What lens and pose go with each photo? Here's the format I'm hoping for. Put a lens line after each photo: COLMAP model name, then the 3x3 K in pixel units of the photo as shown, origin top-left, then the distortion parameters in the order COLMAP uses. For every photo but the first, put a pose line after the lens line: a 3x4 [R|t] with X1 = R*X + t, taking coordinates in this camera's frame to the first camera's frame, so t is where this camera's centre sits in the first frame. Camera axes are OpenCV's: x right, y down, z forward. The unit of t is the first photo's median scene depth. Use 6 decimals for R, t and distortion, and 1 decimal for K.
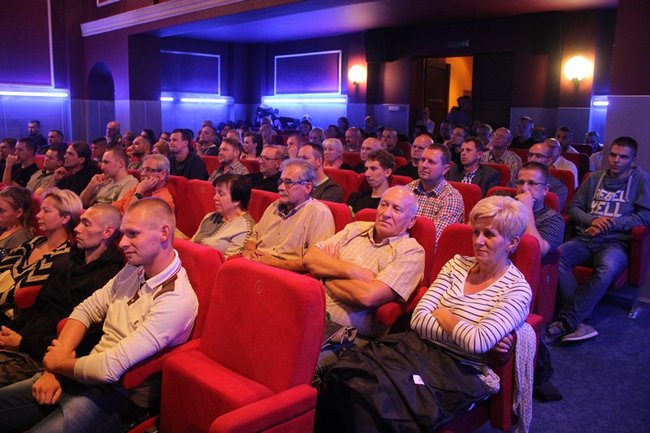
lens RADIAL K [[538.0, 0, 325.0], [0, 538.0, 216.5], [0, 0, 1]] dist [-0.168301, 0.146988]
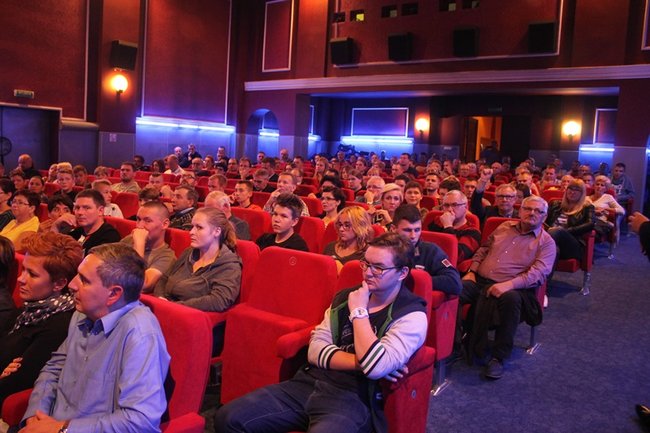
lens RADIAL K [[538.0, 0, 325.0], [0, 538.0, 216.5], [0, 0, 1]] dist [-0.168301, 0.146988]
pose [[0.992235, 0.013423, 0.123649, -0.386970], [-0.004749, 0.997523, -0.070180, 0.096218], [-0.124284, 0.069048, 0.989841, -0.430600]]
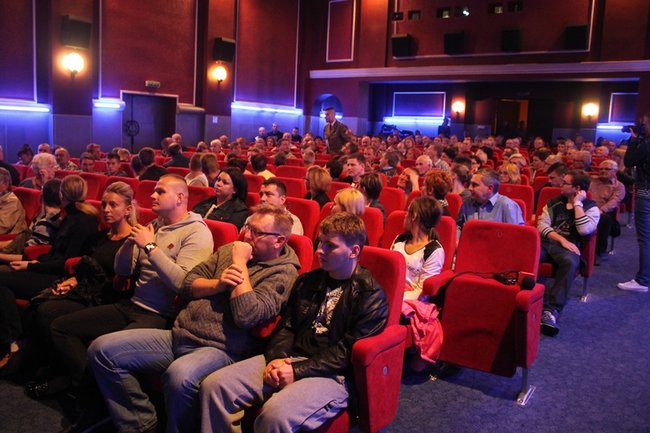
lens RADIAL K [[538.0, 0, 325.0], [0, 538.0, 216.5], [0, 0, 1]] dist [-0.168301, 0.146988]
pose [[0.989856, -0.005393, 0.141971, -0.605257], [0.010231, 0.999391, -0.033364, 0.140189], [-0.141704, 0.034478, 0.989308, -0.622365]]
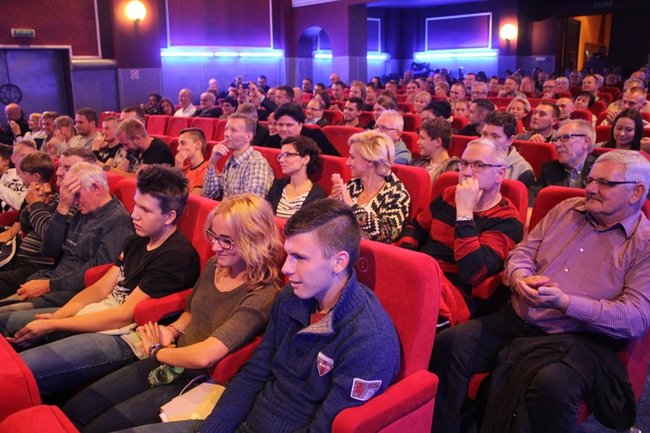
lens RADIAL K [[538.0, 0, 325.0], [0, 538.0, 216.5], [0, 0, 1]] dist [-0.168301, 0.146988]
pose [[0.997323, -0.025299, -0.068606, -0.288018], [0.030129, 0.997071, 0.070302, 0.061812], [0.066626, -0.072181, 0.995164, -0.262360]]
